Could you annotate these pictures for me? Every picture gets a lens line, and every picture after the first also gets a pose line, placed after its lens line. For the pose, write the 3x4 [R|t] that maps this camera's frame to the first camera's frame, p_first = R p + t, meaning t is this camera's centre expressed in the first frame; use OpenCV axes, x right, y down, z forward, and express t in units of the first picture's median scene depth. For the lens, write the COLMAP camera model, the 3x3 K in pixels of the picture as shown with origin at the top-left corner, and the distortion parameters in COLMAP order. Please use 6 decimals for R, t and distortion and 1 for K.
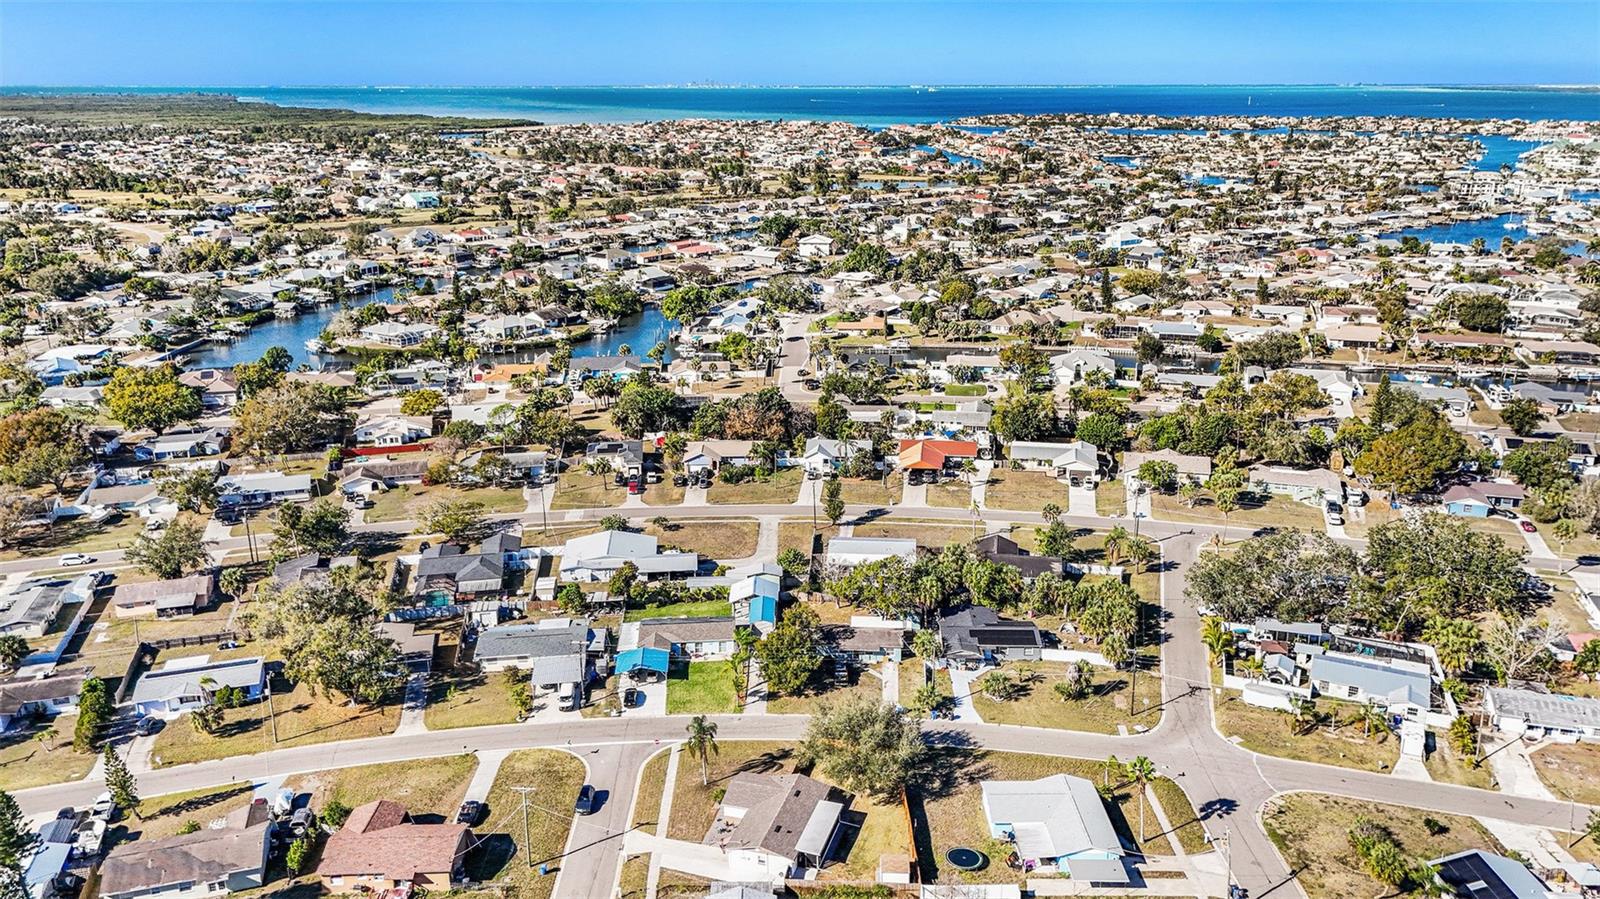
lens RADIAL K [[1142.7, 0, 800.0], [0, 1142.7, 449.5], [0, 0, 1]] dist [0.045338, -0.000776]
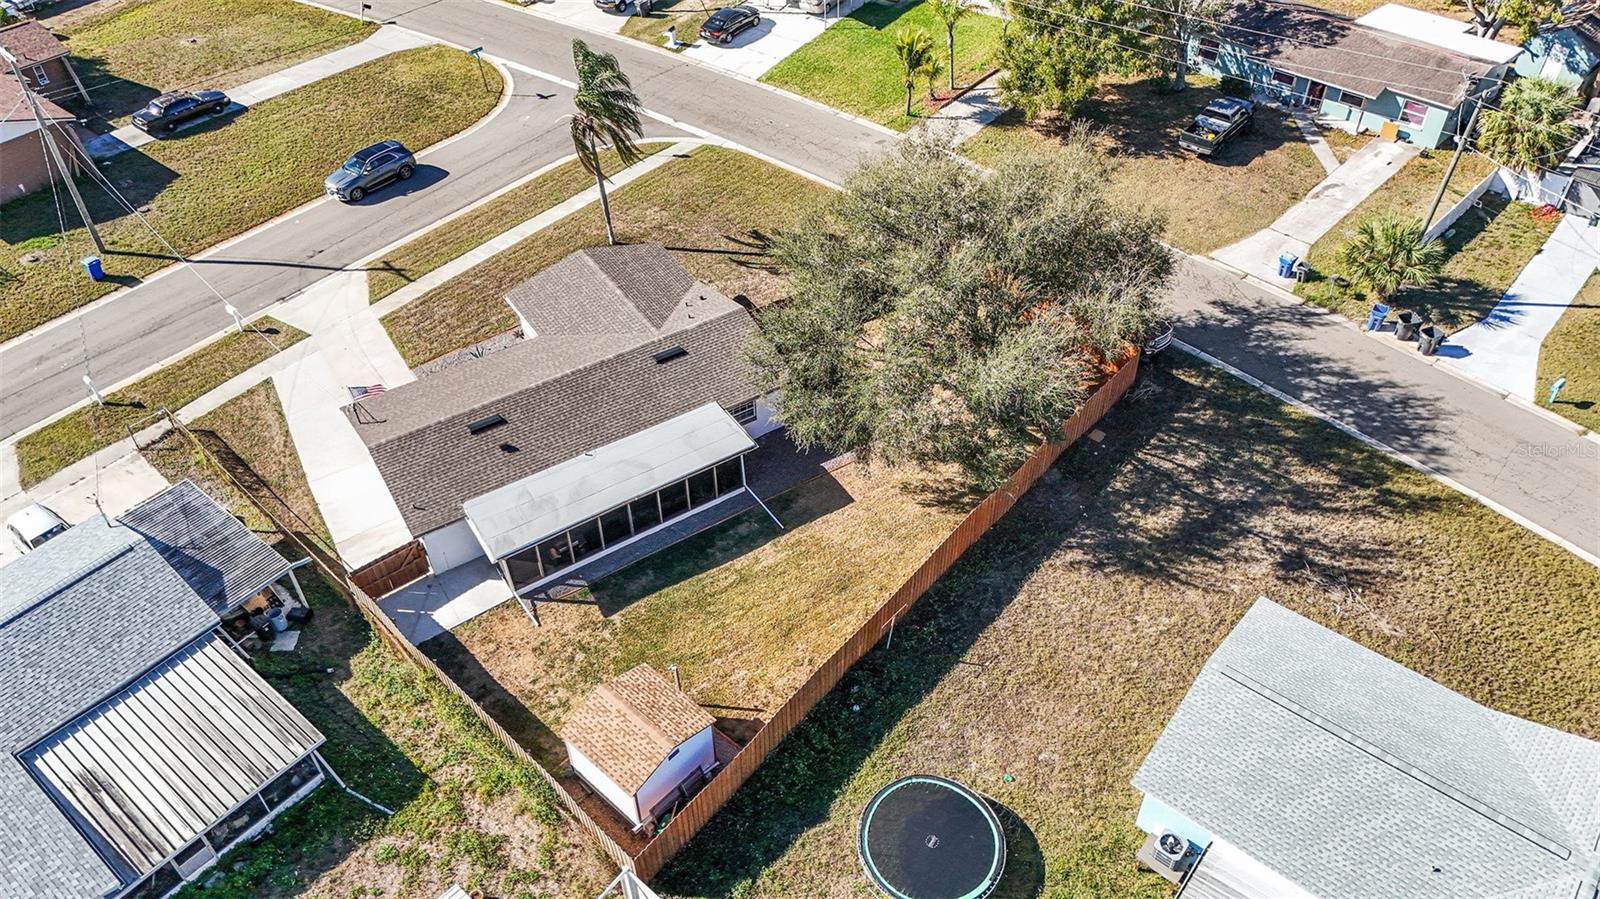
lens RADIAL K [[1142.7, 0, 800.0], [0, 1142.7, 449.5], [0, 0, 1]] dist [0.045338, -0.000776]
pose [[0.766939, 0.435824, -0.471022, 0.171531], [-0.172060, 0.846780, 0.503348, 0.139138], [0.618223, -0.304993, 0.724417, 0.707420]]
